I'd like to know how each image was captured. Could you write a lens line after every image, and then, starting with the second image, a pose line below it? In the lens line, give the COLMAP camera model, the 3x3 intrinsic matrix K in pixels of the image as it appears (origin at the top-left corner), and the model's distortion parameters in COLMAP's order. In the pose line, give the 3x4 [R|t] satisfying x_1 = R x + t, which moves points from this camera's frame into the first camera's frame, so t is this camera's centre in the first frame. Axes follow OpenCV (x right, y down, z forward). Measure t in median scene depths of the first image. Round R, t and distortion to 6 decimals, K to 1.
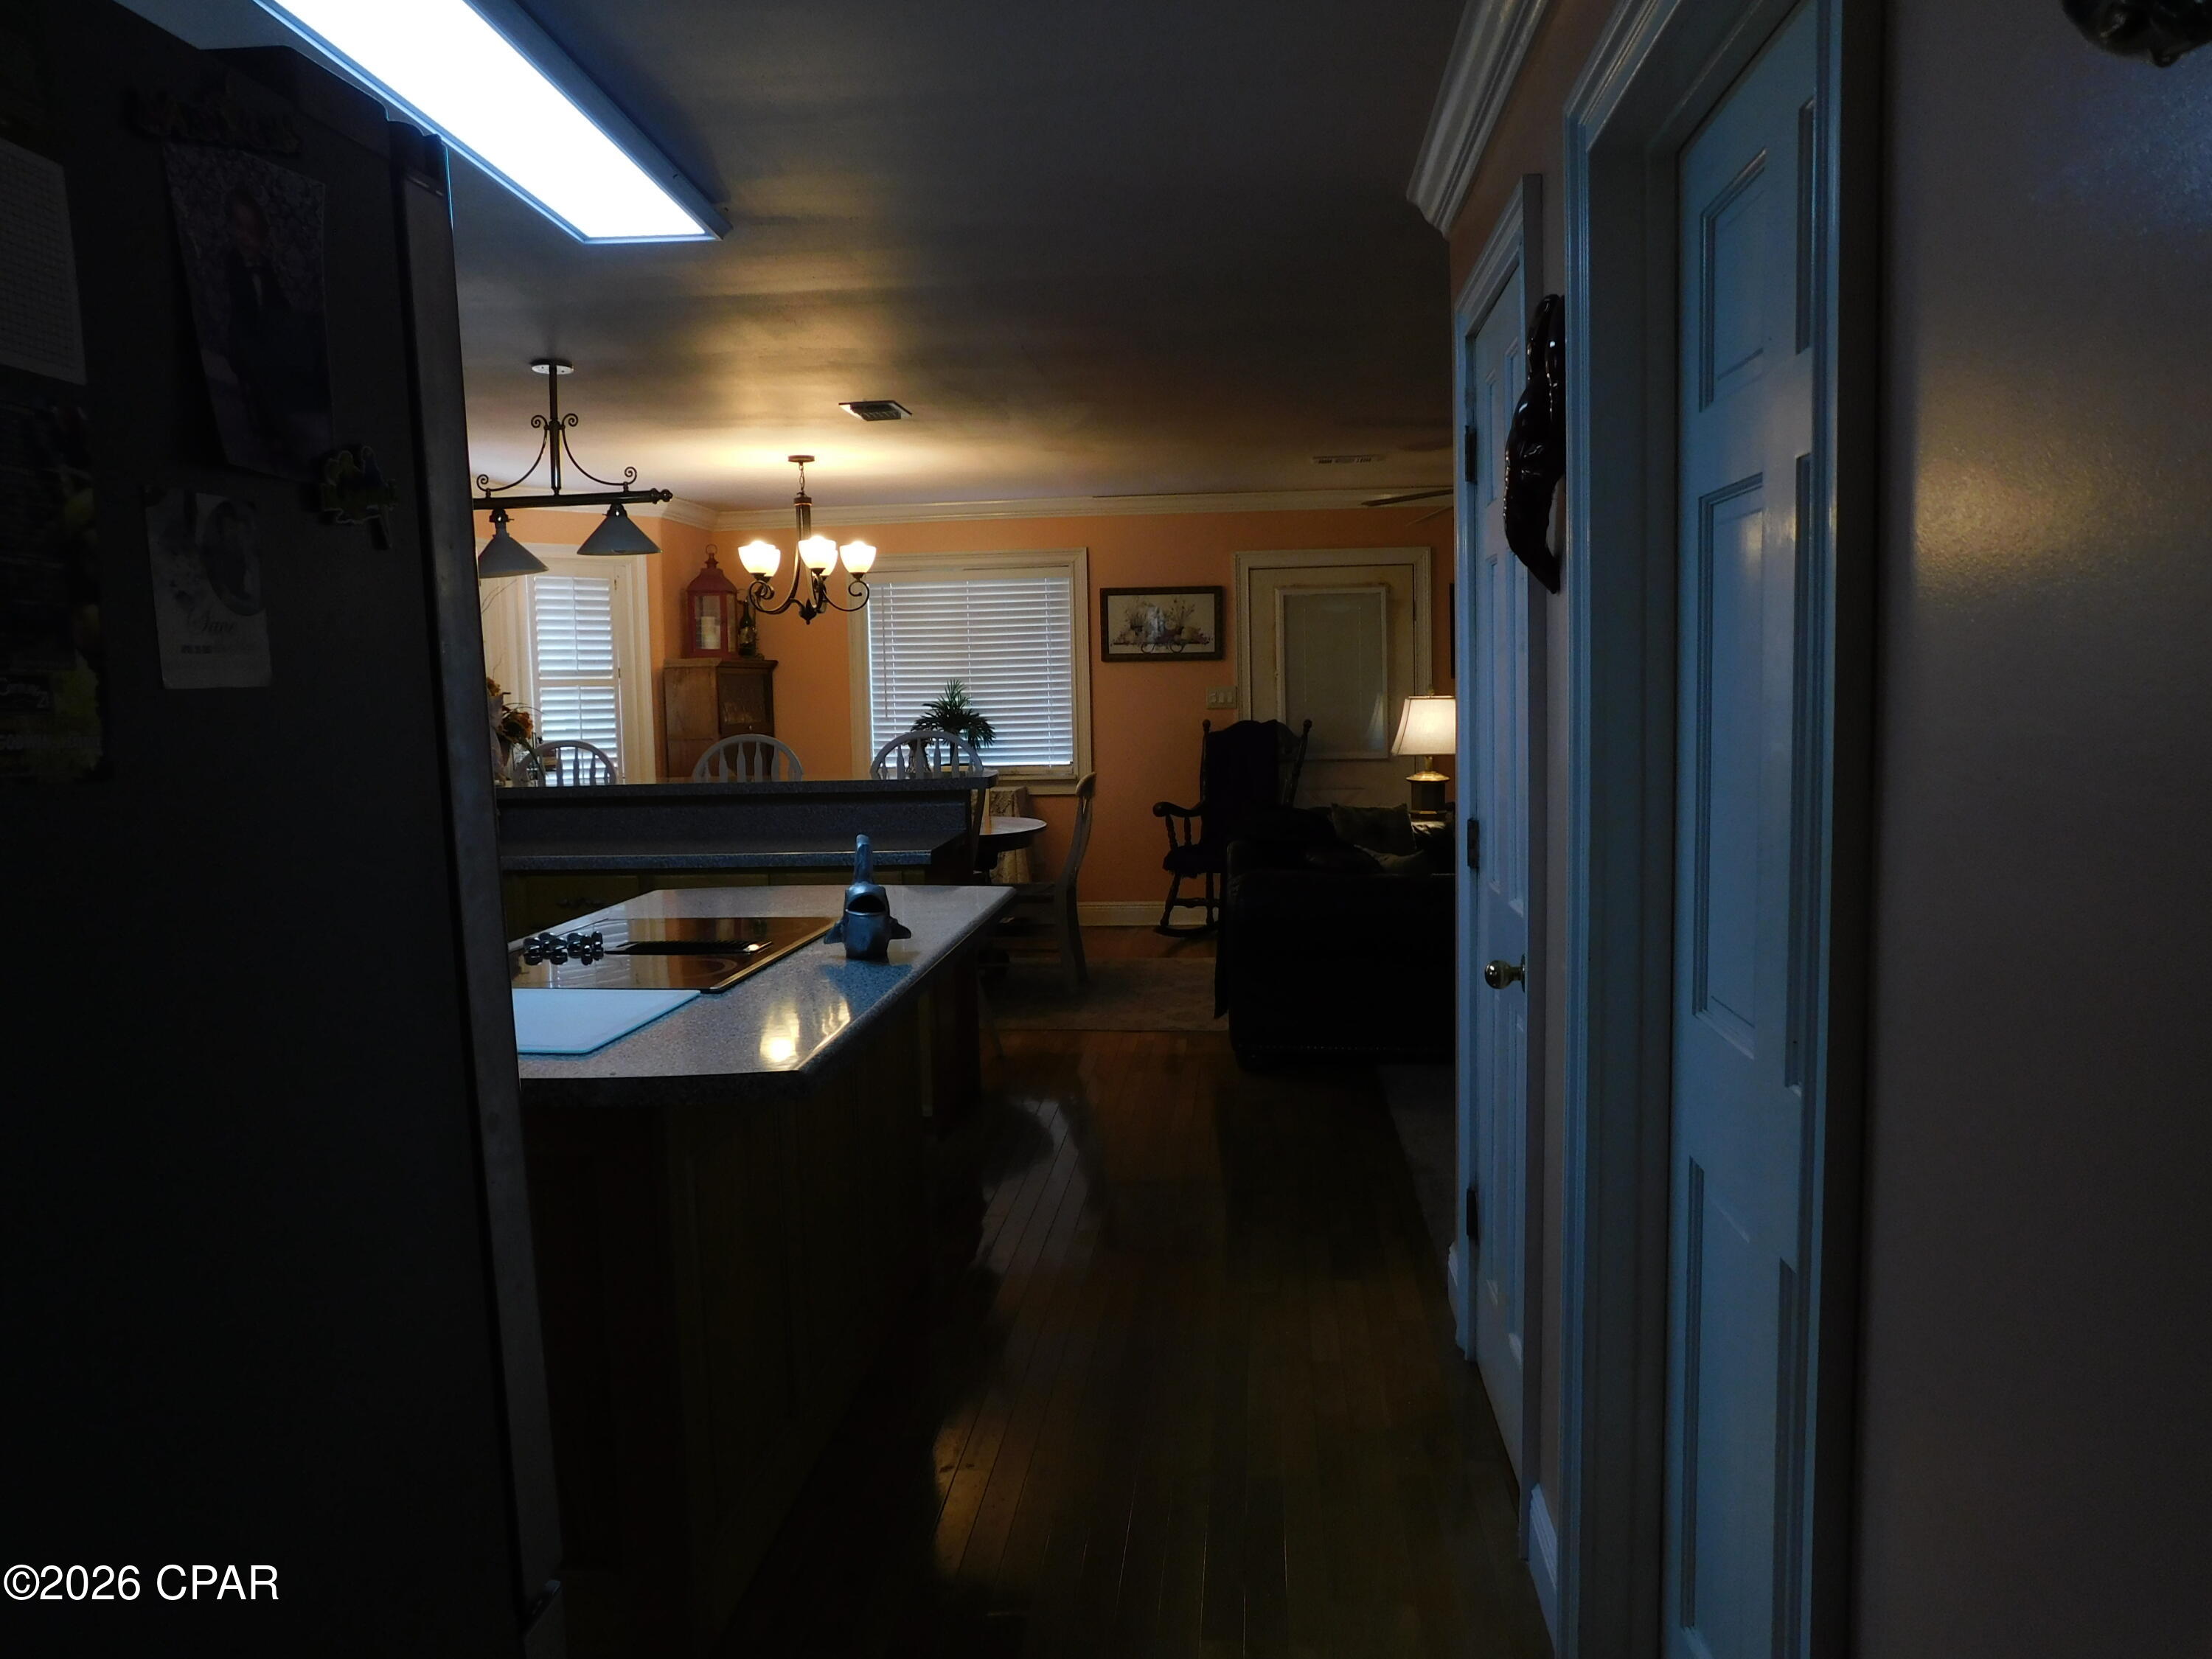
lens RADIAL K [[1533.0, 0, 1114.0], [0, 1533.0, 823.9], [0, 0, 1]] dist [-0.069973, 0.062995]
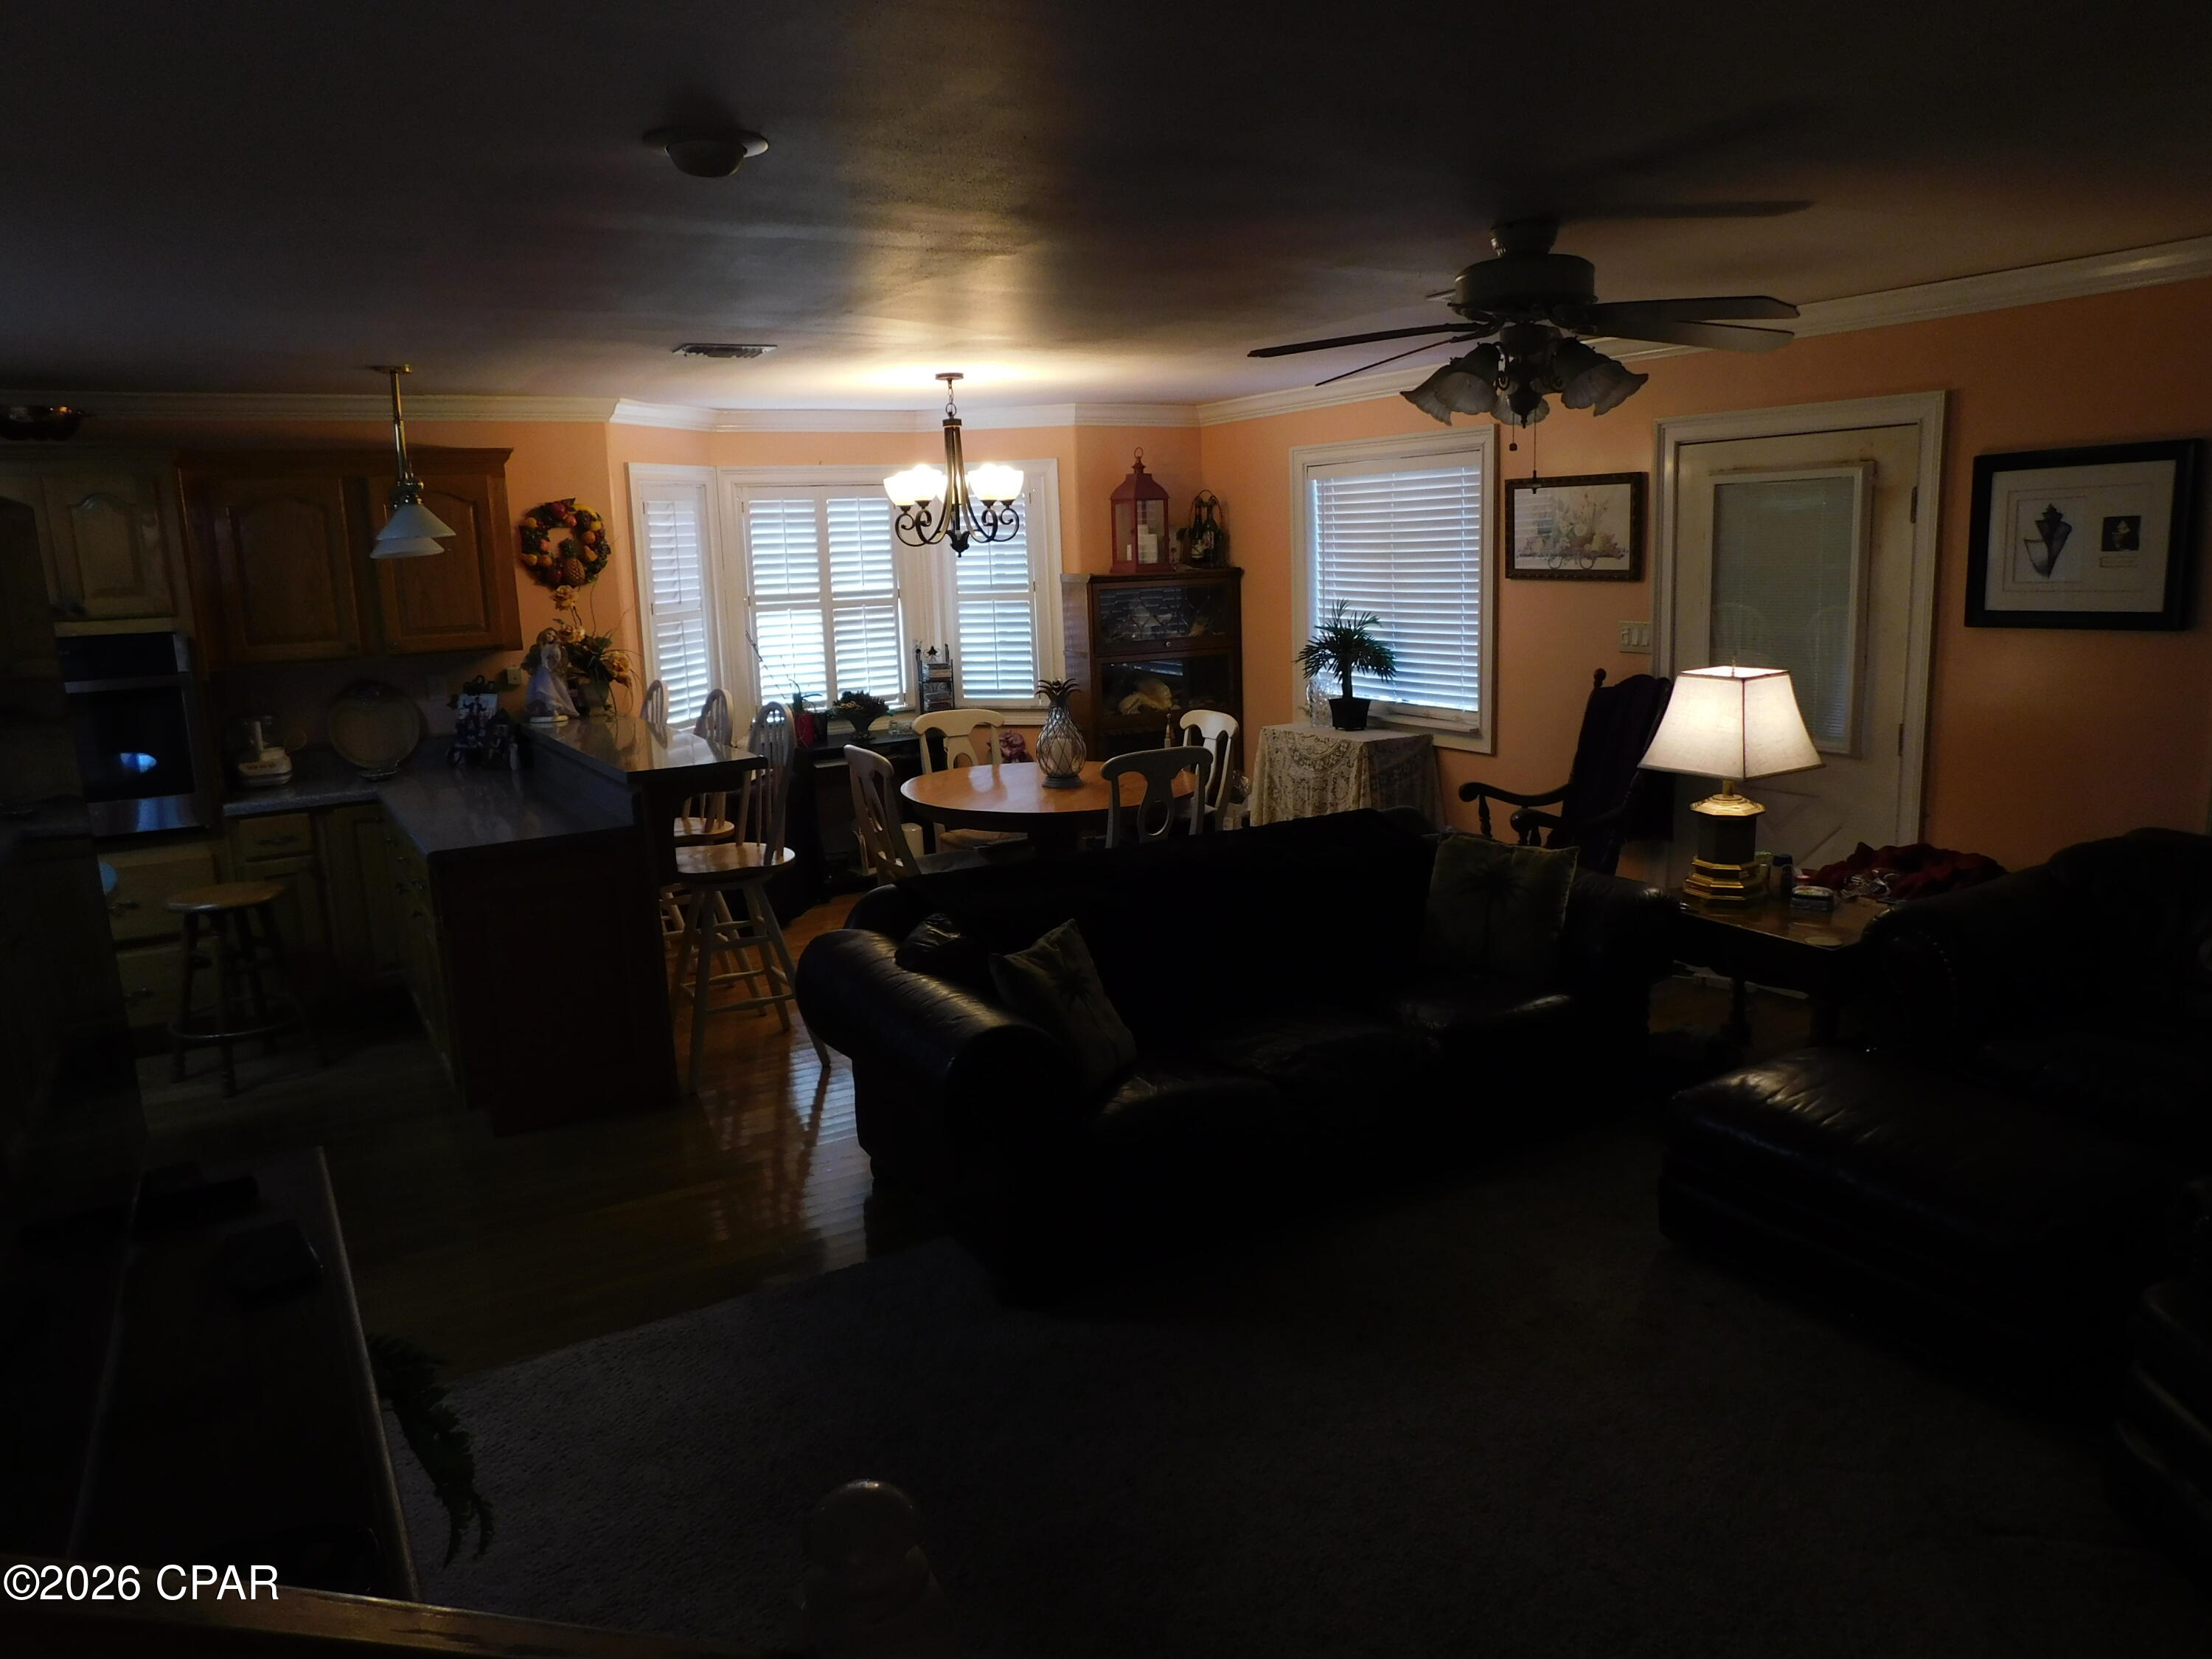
lens RADIAL K [[1457.2, 0, 1114.4], [0, 1457.2, 828.7], [0, 0, 1]] dist [-0.073711, 0.052844]
pose [[0.594420, 0.155235, -0.789029, 0.473767], [-0.052845, 0.986610, 0.154296, -0.088593], [0.802417, -0.050020, 0.594664, 0.441543]]
